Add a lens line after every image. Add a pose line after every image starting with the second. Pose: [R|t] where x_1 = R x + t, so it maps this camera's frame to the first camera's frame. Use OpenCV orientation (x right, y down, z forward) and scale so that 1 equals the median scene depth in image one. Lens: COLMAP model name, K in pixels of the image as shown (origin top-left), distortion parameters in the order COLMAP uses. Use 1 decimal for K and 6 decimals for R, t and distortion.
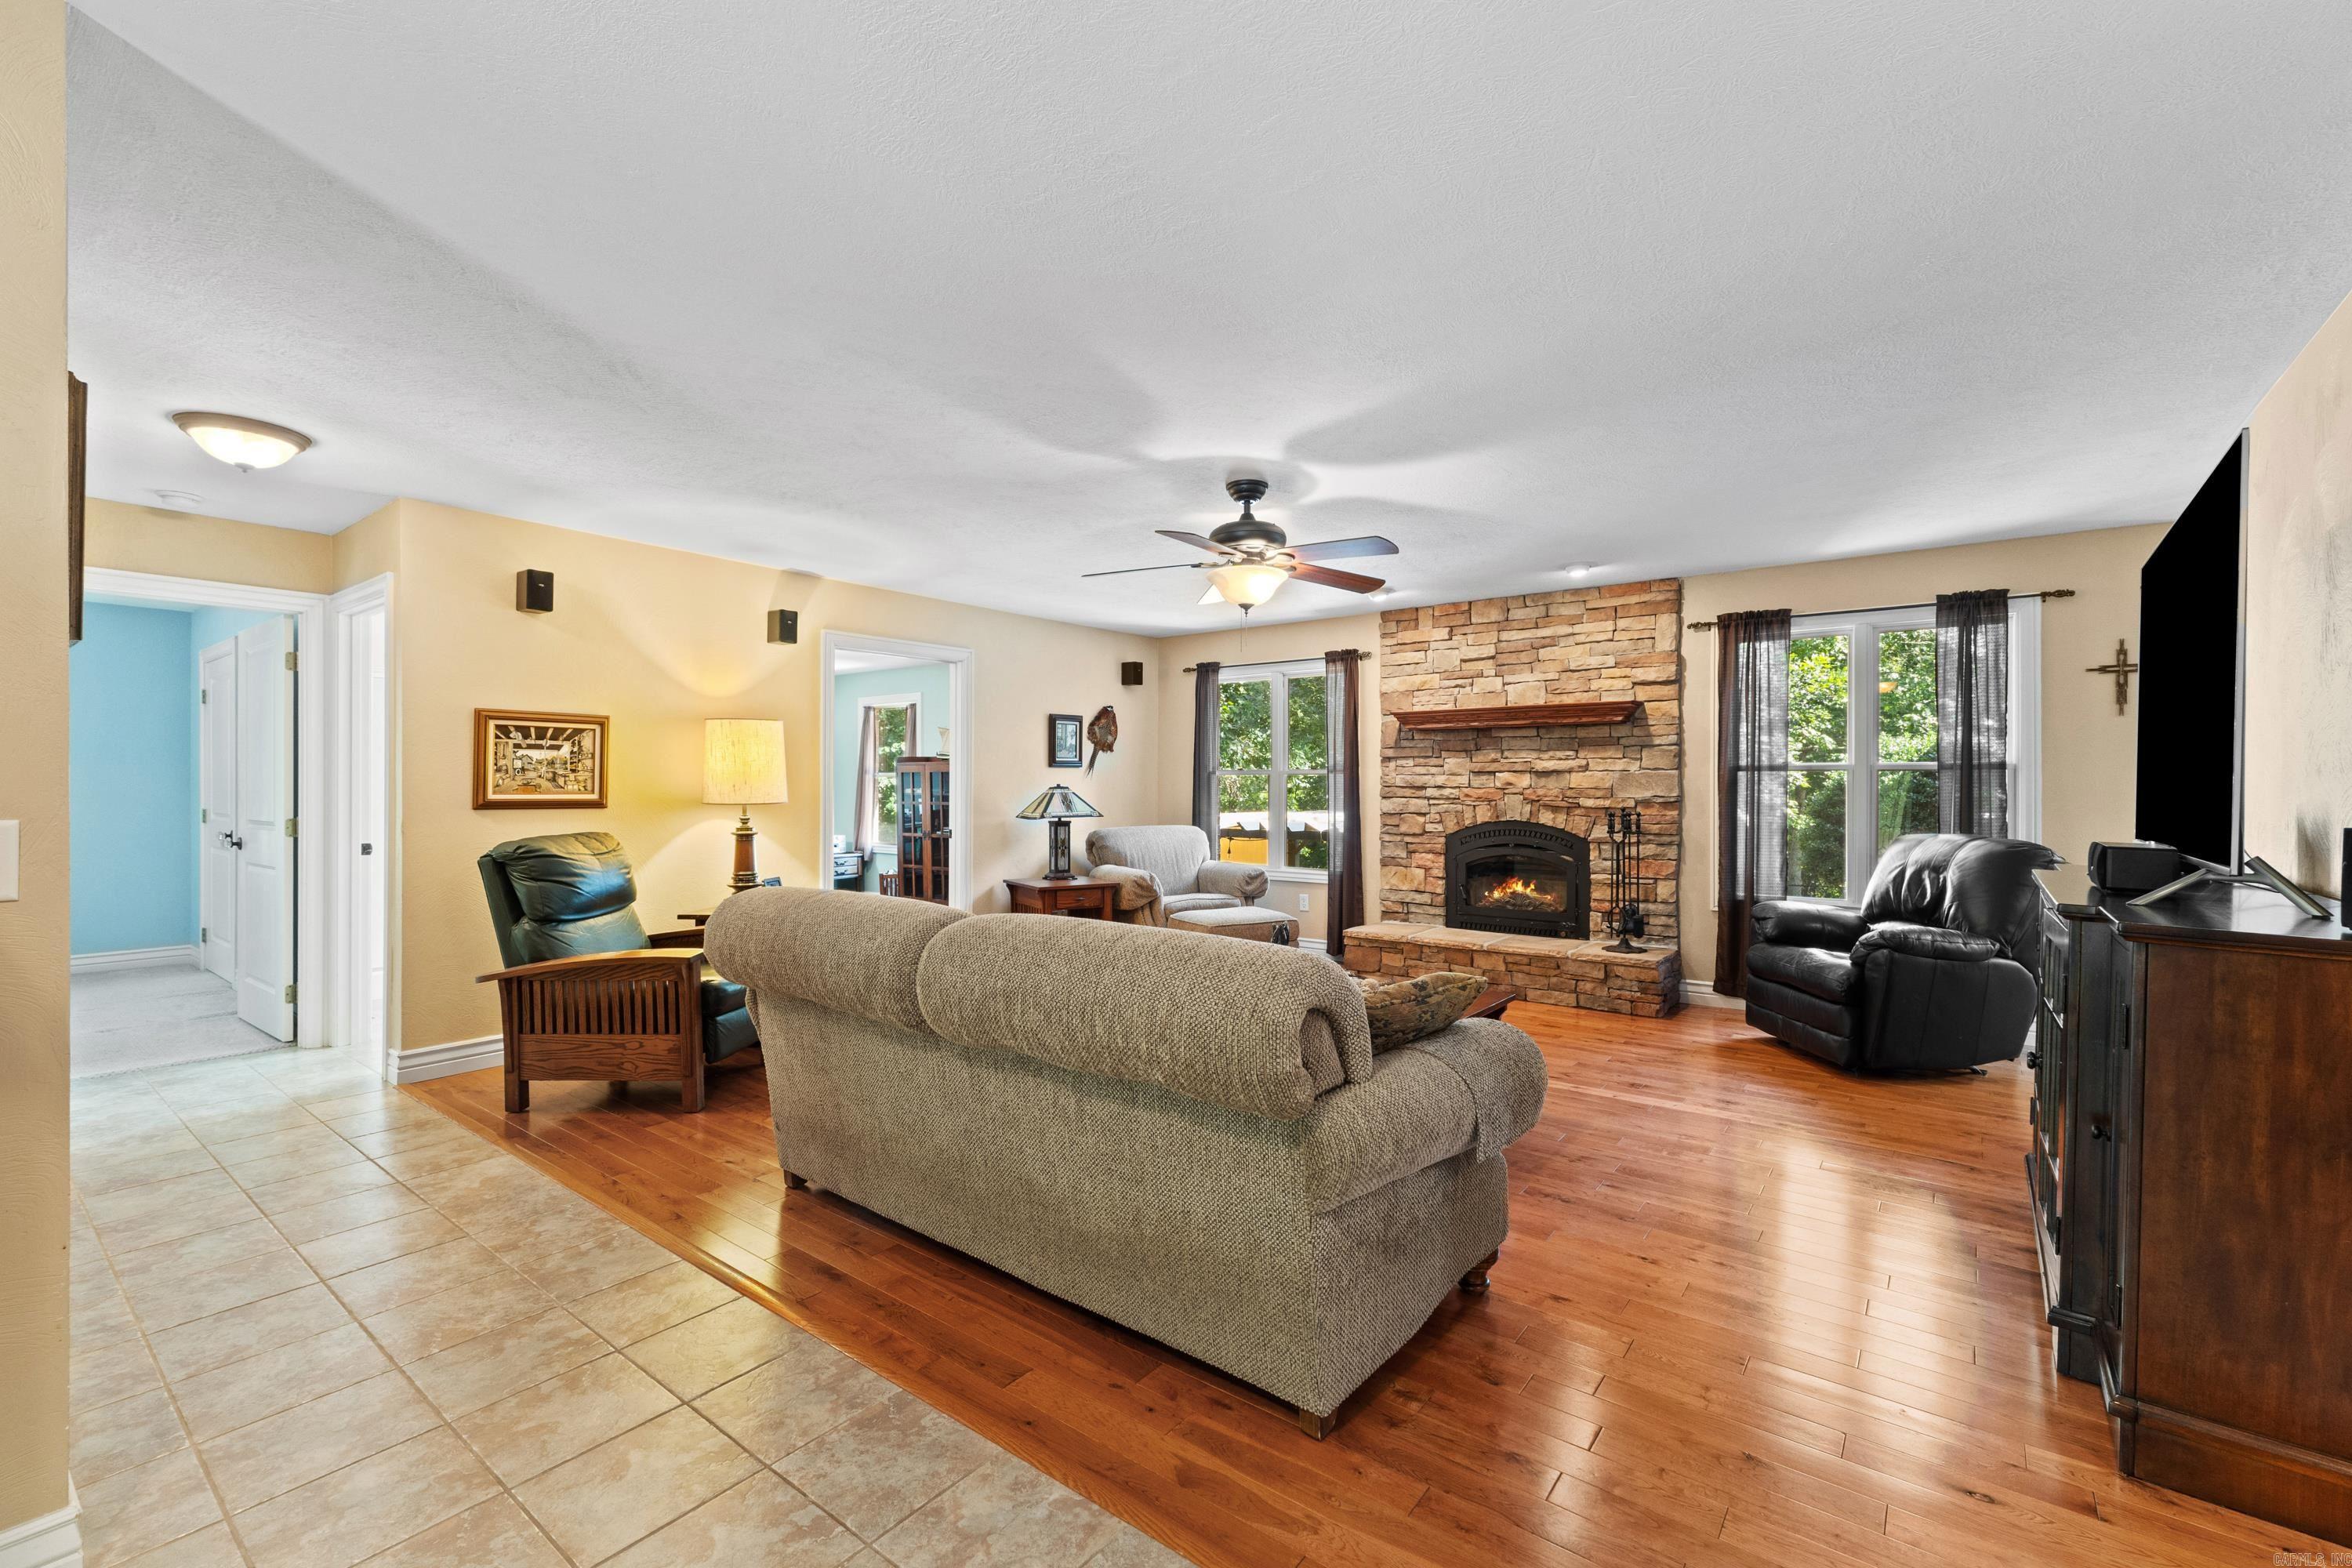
lens RADIAL K [[1000.1, 0, 1169.9], [0, 1000.1, 786.5], [0, 0, 1]] dist [0.004668, 0.000046]
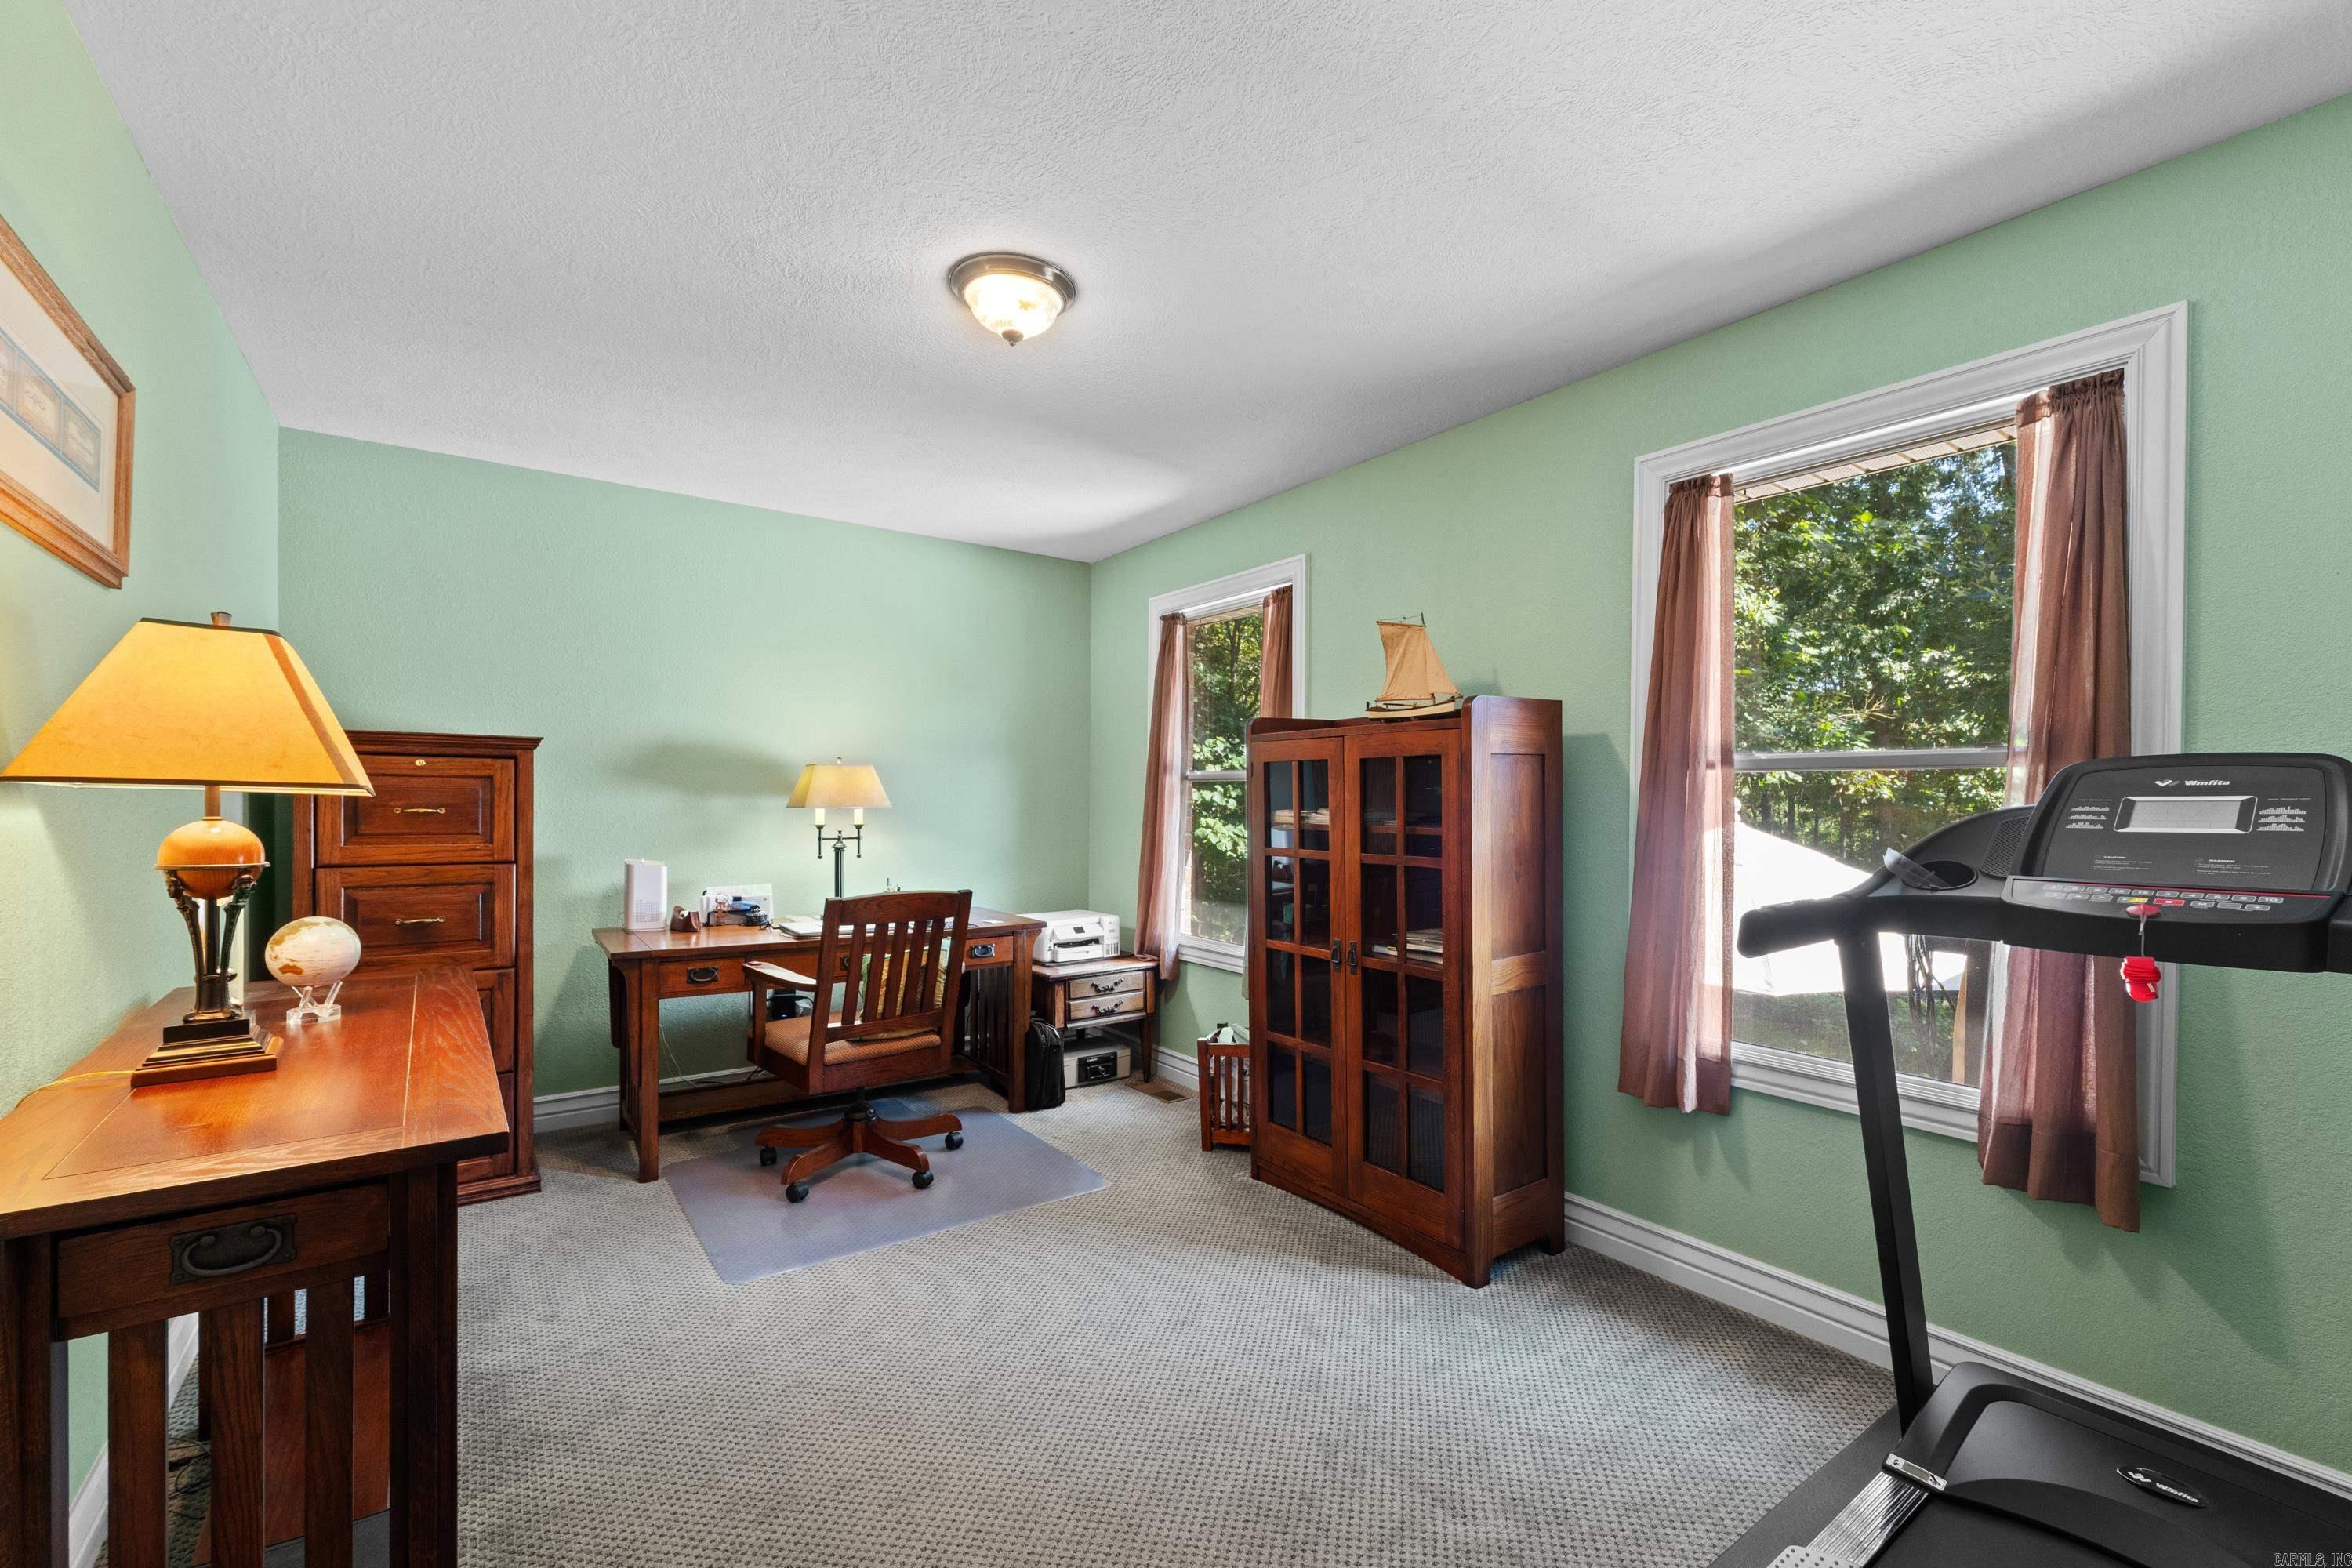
lens RADIAL K [[1000.1, 0, 1181.4], [0, 1000.1, 792.9], [0, 0, 1]] dist [0.004668, 0.000046]
pose [[0.960159, 0.004301, -0.279422, -0.184999], [-0.004926, 0.999987, -0.001536, -0.002137], [0.279411, 0.002852, 0.960167, 0.616007]]
